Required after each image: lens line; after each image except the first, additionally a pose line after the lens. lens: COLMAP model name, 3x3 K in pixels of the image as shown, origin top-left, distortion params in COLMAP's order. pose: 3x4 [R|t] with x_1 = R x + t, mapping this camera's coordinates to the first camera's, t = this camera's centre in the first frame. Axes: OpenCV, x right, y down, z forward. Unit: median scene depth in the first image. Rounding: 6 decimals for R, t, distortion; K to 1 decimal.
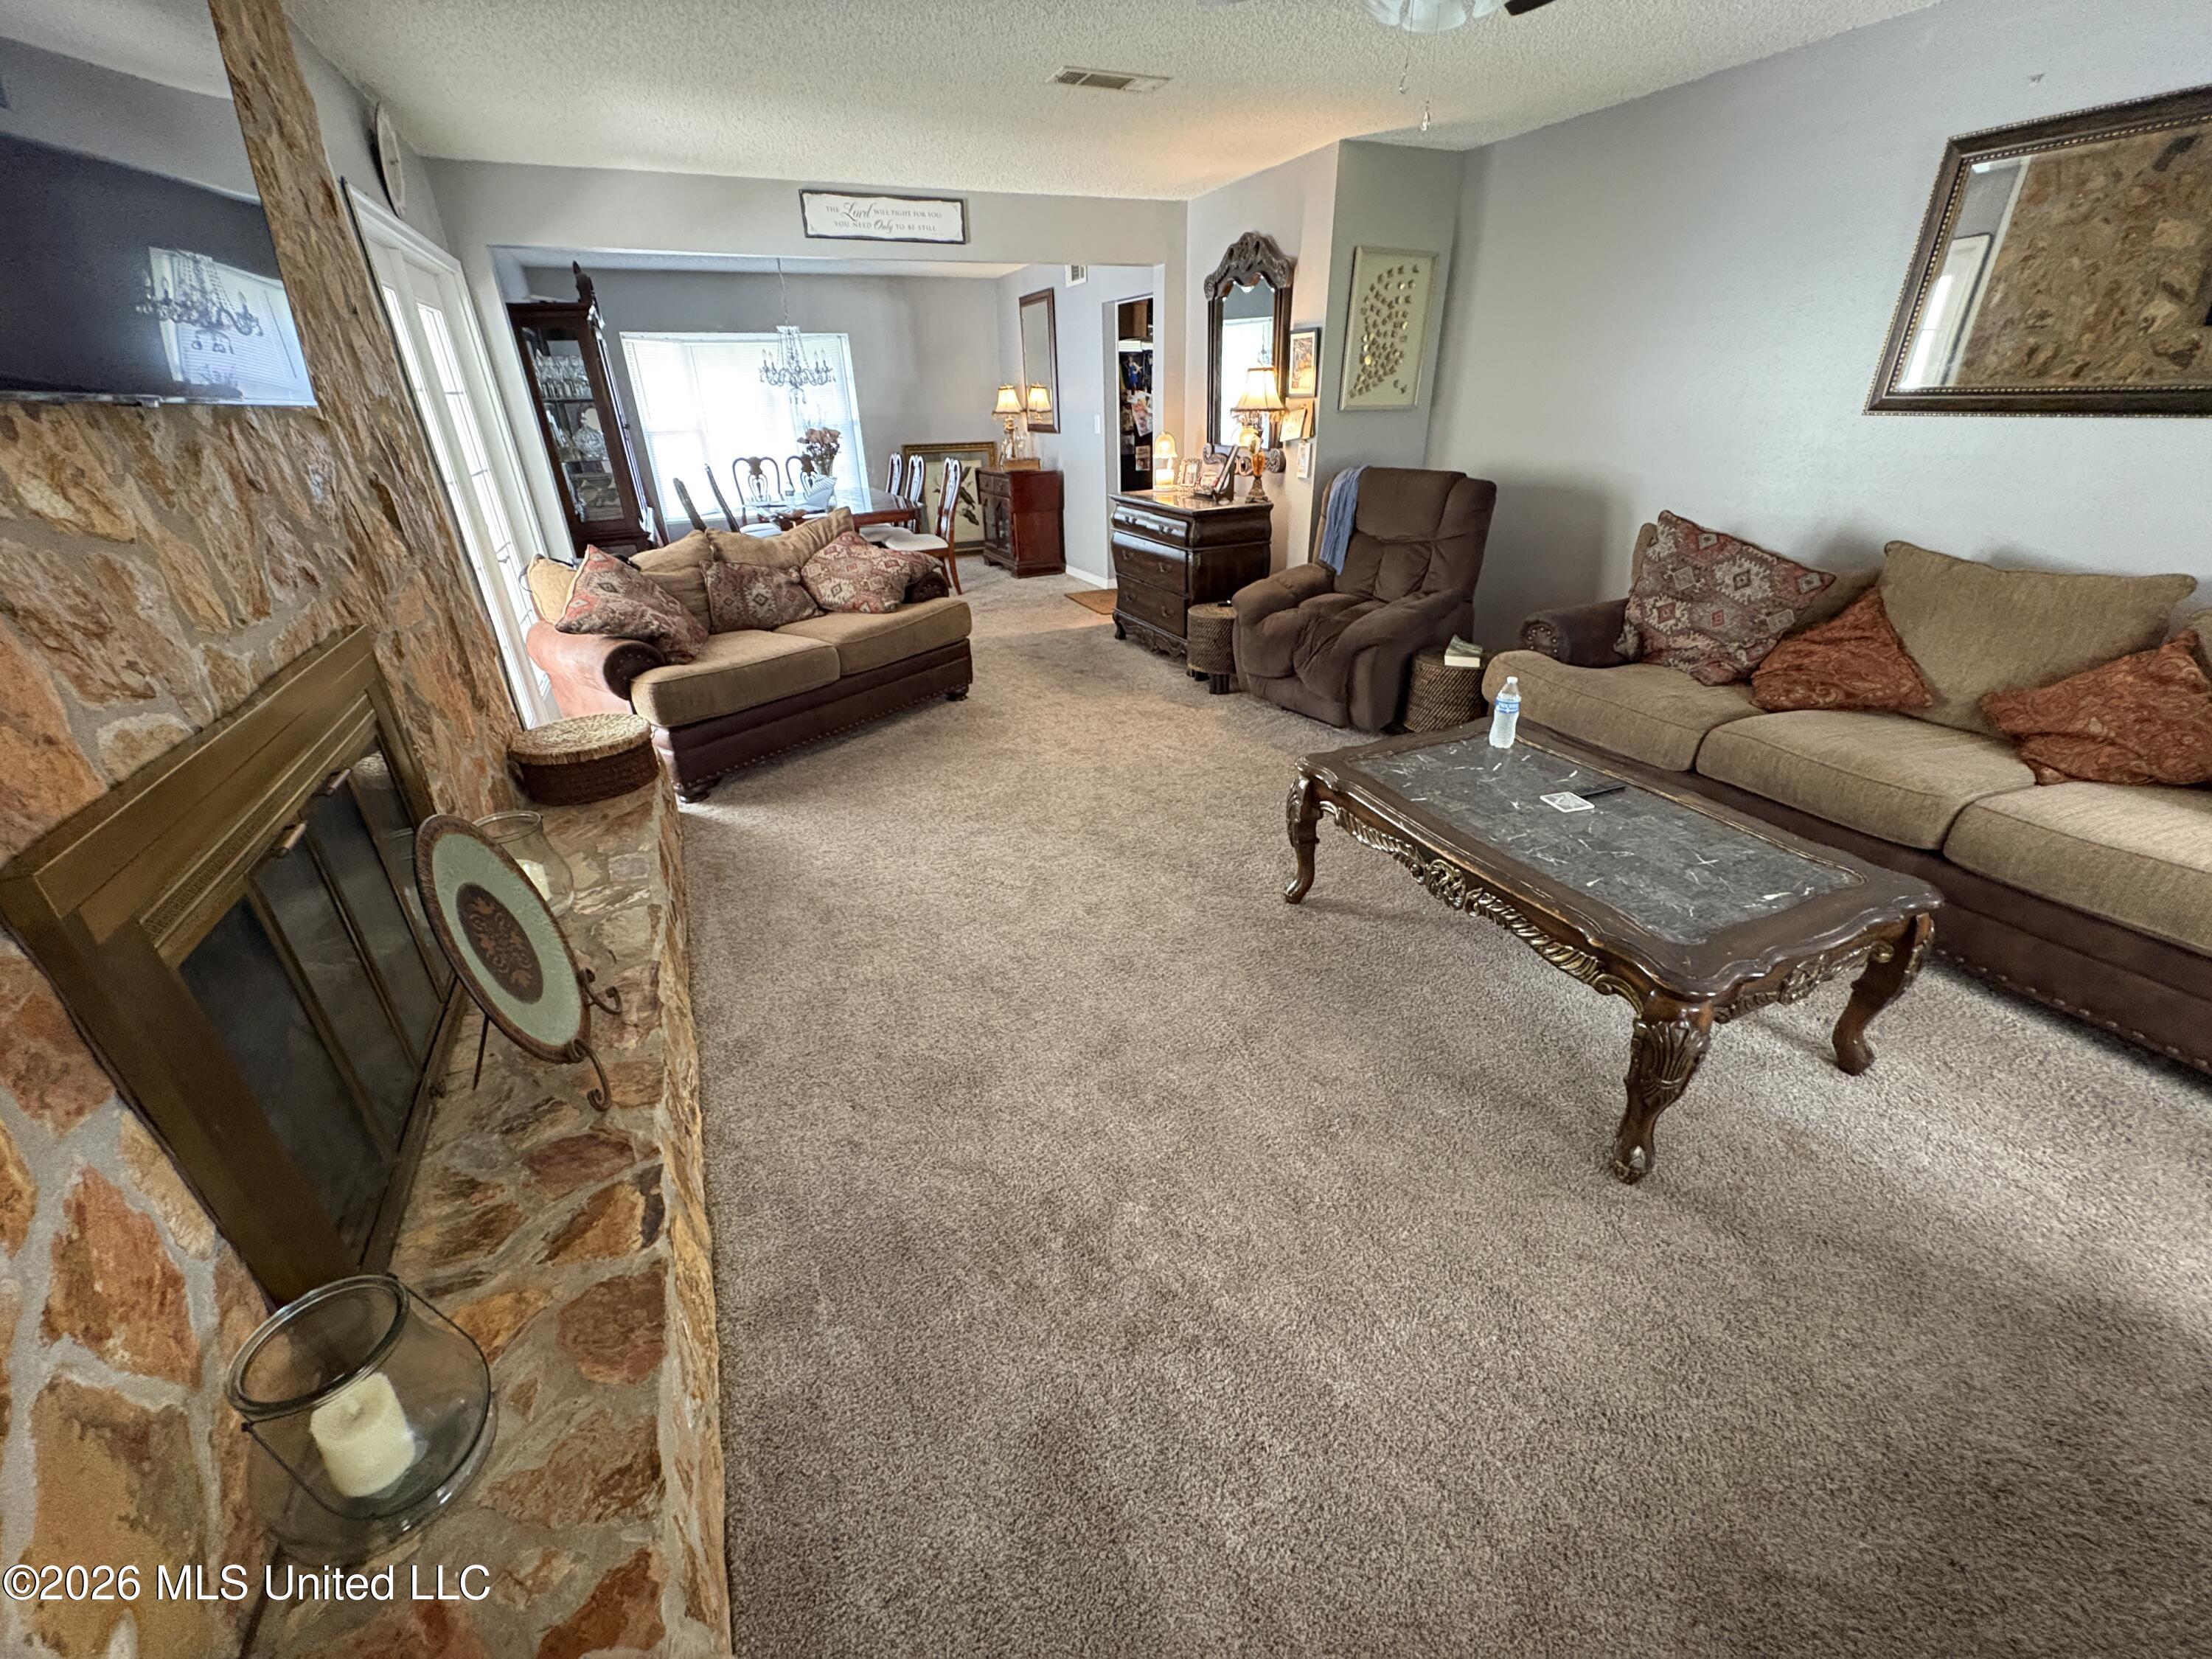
lens RADIAL K [[876.3, 0, 1107.2], [0, 876.3, 824.0], [0, 0, 1]] dist [0.001695, 0.000495]
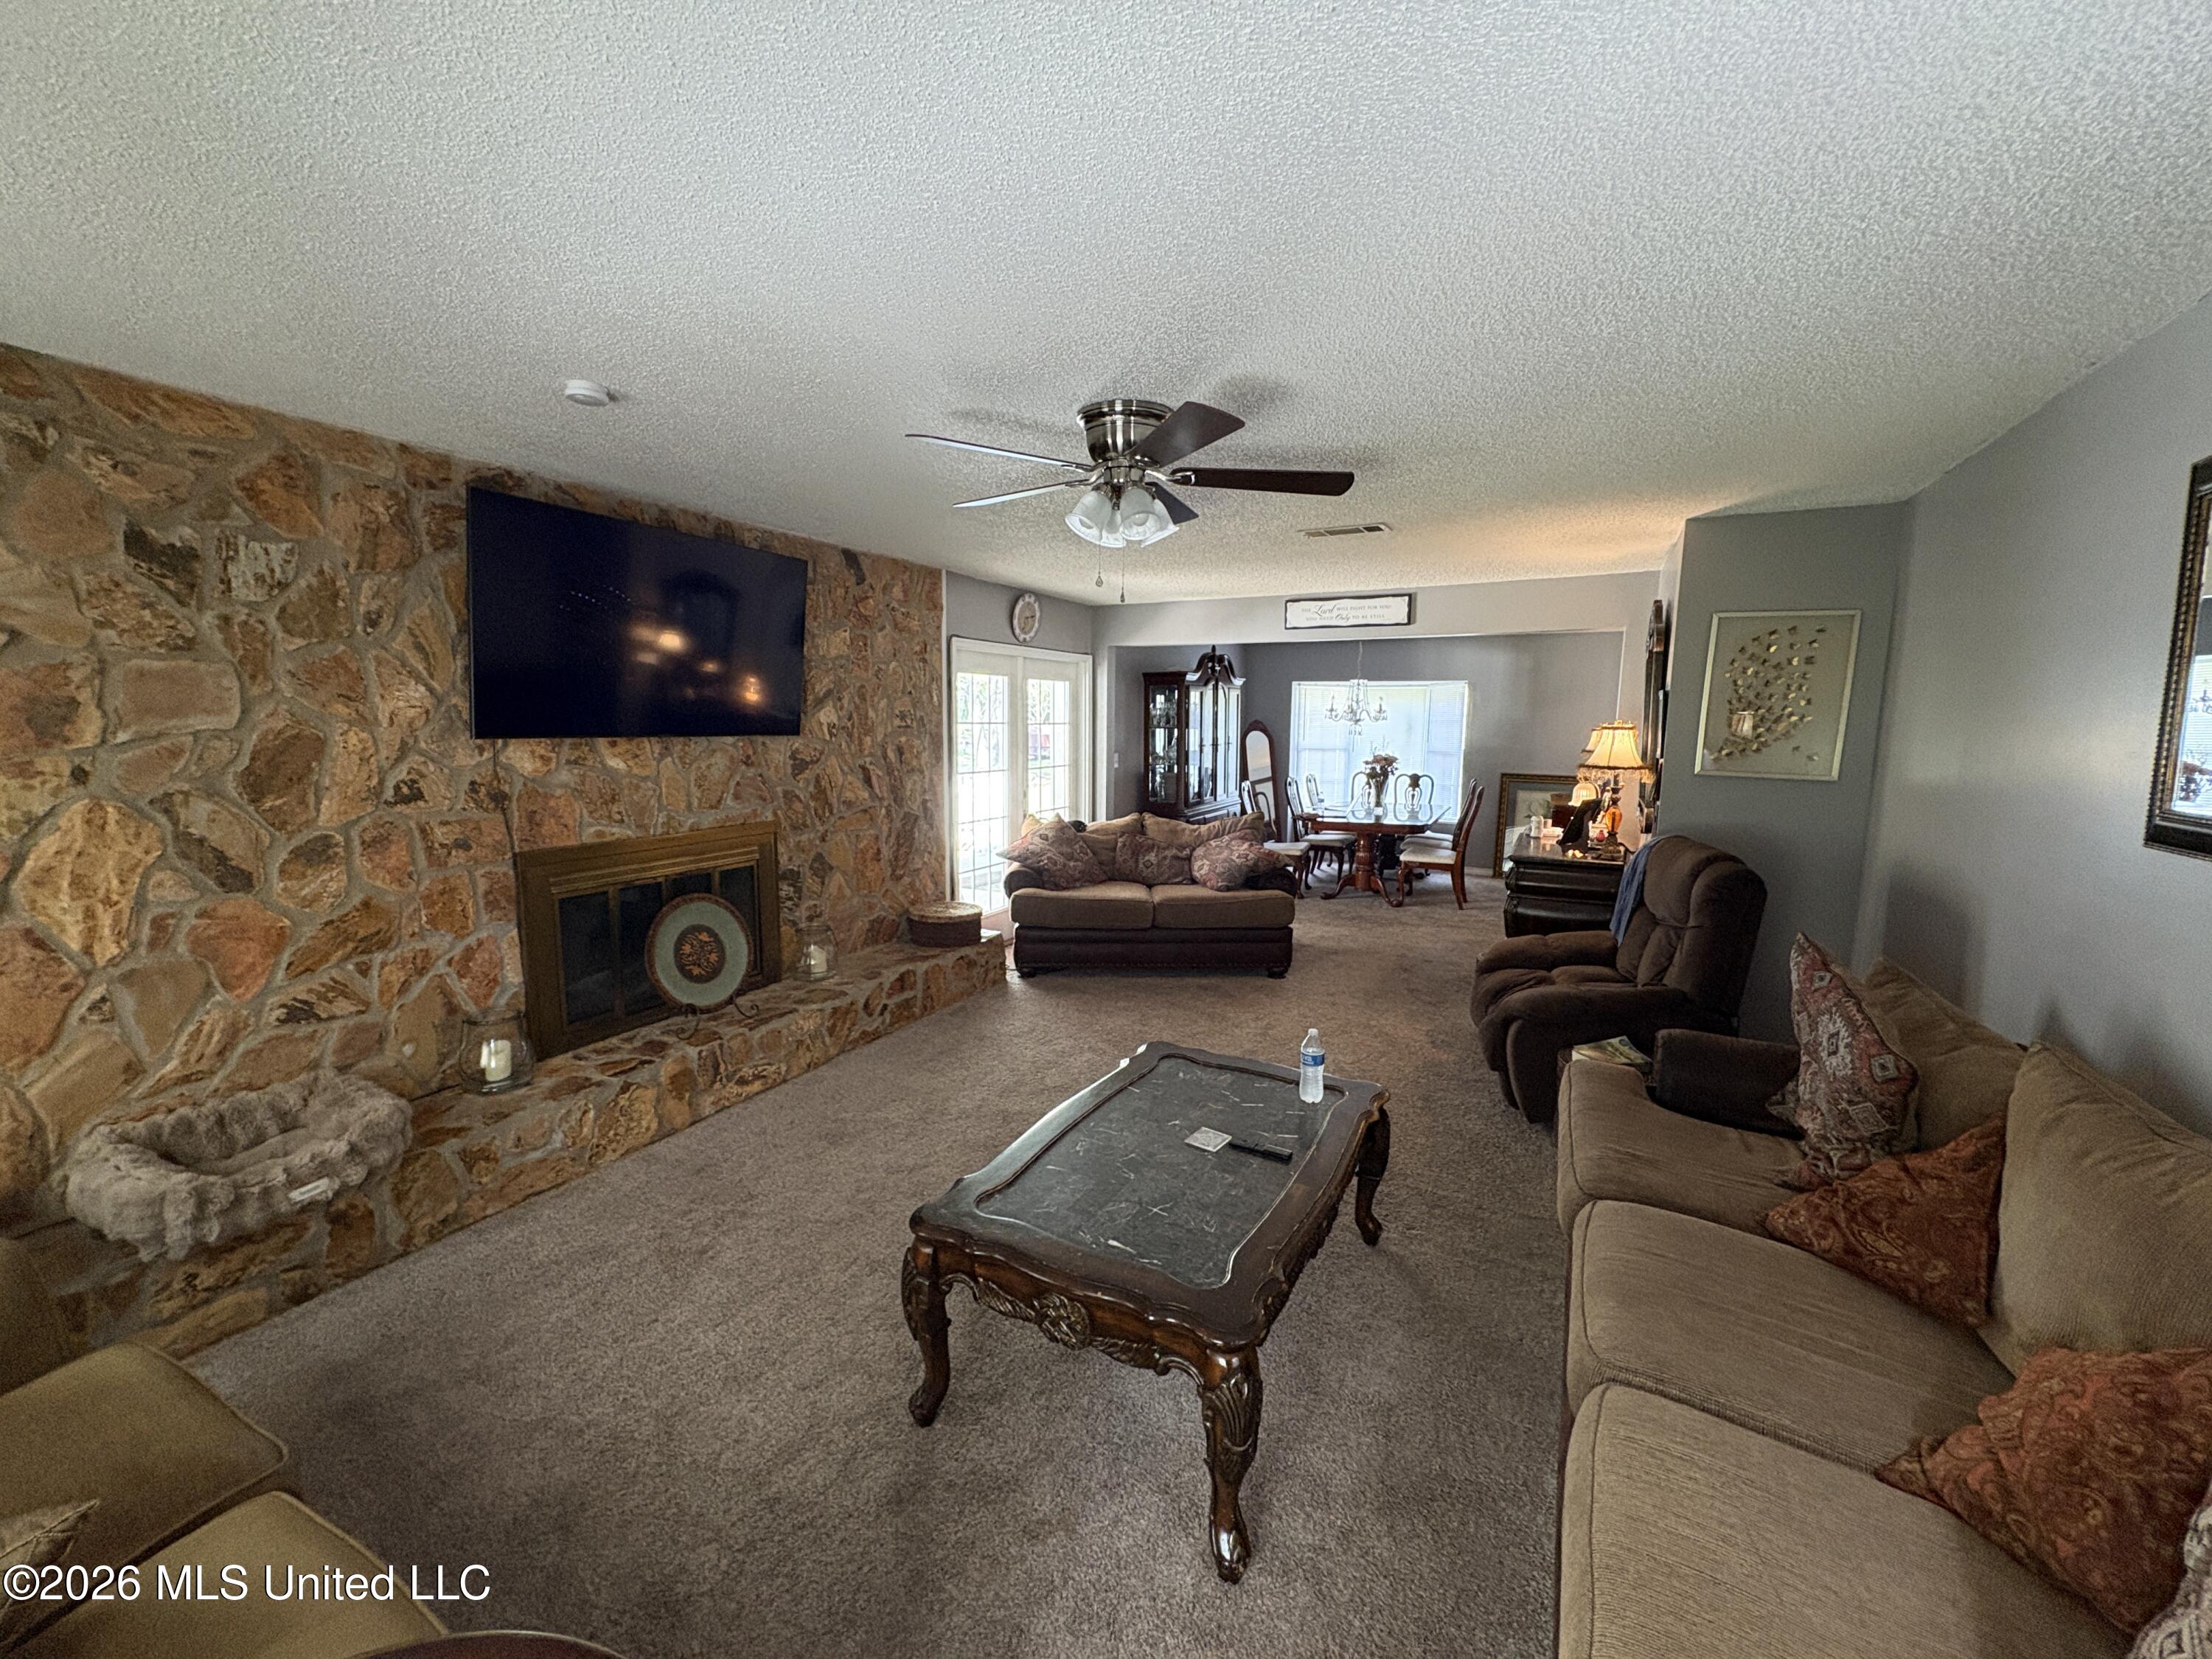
lens RADIAL K [[876.3, 0, 1109.6], [0, 876.3, 828.9], [0, 0, 1]] dist [0.001695, 0.000495]
pose [[0.608980, 0.128779, -0.782661, 0.626918], [-0.372420, 0.917628, -0.138790, -0.089045], [0.700319, 0.375999, 0.606777, 0.090161]]
